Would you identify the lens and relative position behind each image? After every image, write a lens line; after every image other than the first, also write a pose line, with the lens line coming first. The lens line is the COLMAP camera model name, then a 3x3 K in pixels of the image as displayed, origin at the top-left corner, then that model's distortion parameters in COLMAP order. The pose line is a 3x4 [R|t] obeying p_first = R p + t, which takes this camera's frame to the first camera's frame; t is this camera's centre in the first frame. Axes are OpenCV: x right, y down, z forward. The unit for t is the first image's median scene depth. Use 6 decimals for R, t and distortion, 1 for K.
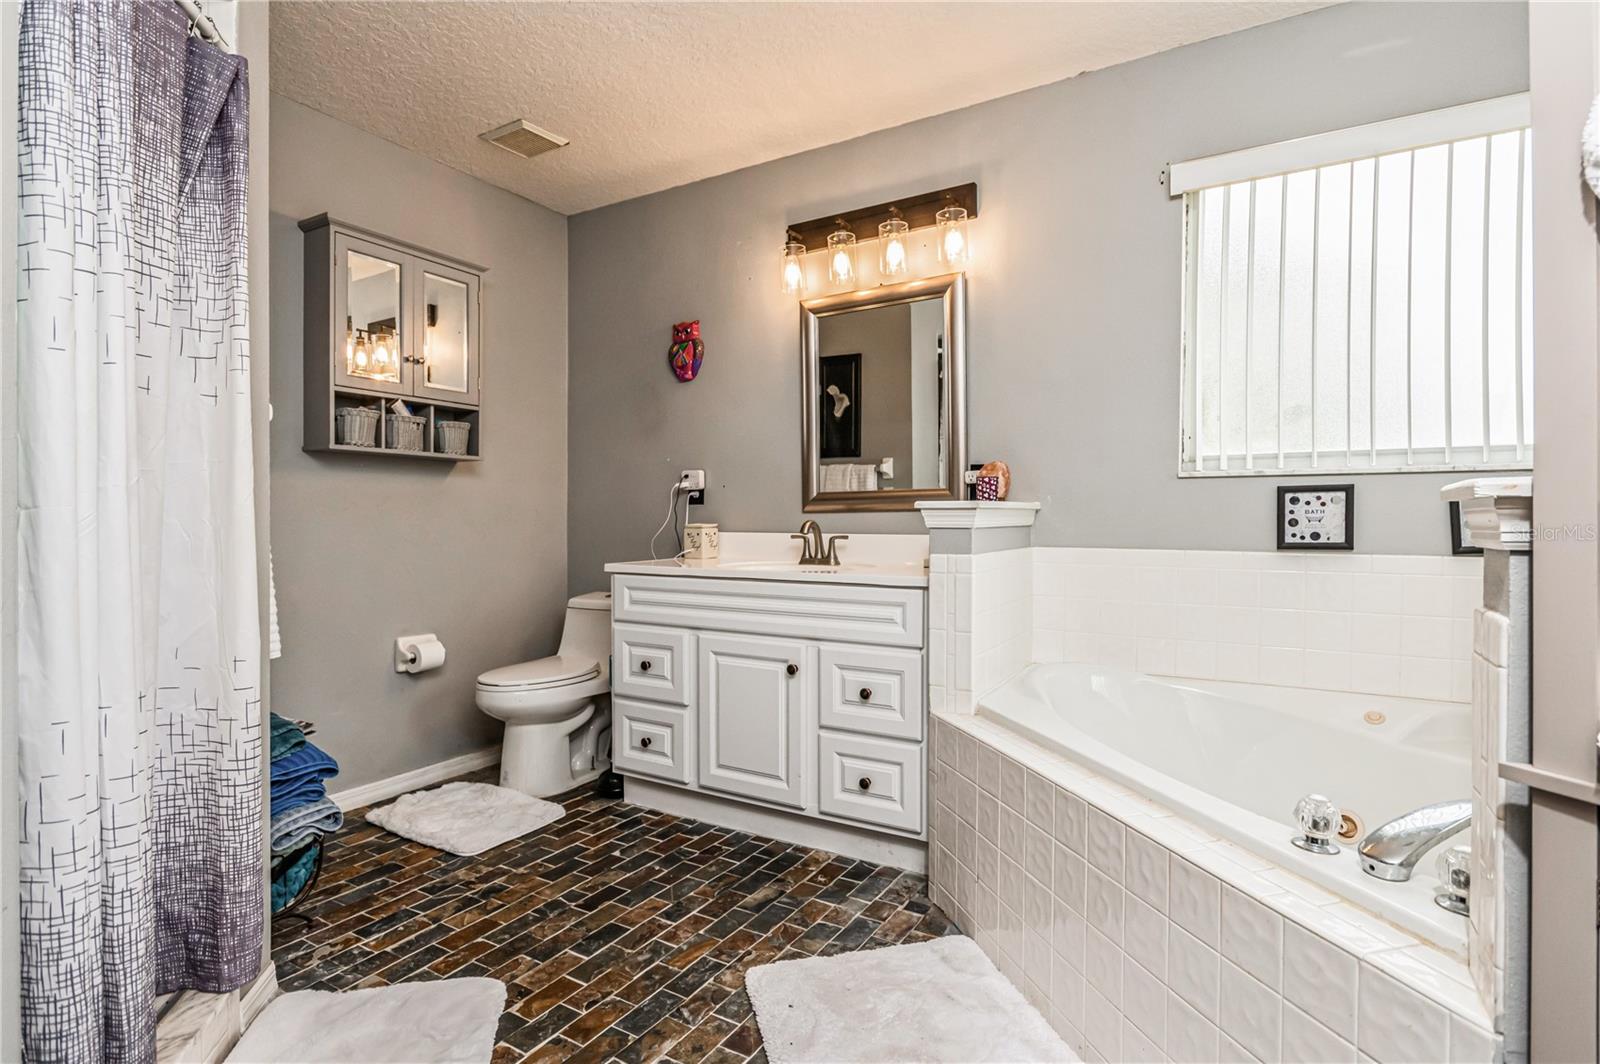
lens RADIAL K [[799.9, 0, 799.9], [0, 799.9, 526.1], [0, 0, 1]] dist [-0.004261, -0.001035]
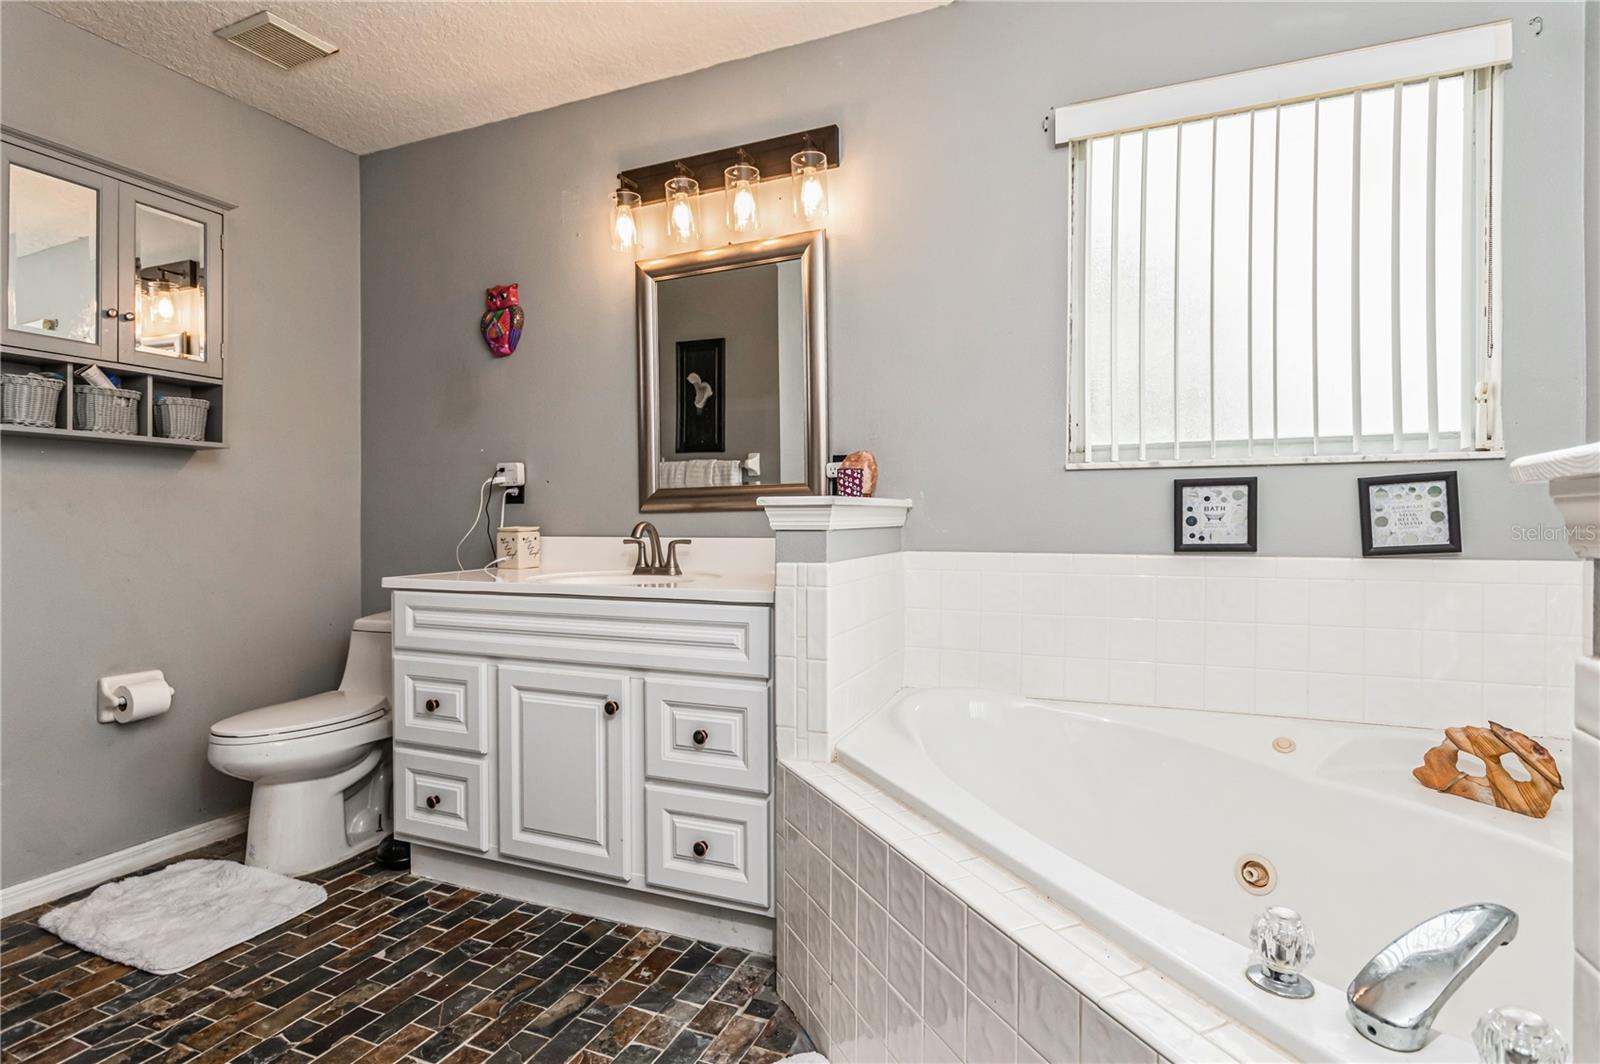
lens RADIAL K [[799.9, 0, 798.2], [0, 799.9, 530.3], [0, 0, 1]] dist [-0.004261, -0.001035]
pose [[0.990413, -0.006814, 0.137967, 0.061434], [0.006376, 0.999973, 0.003615, -0.000368], [-0.137988, -0.002701, 0.990430, 0.167865]]
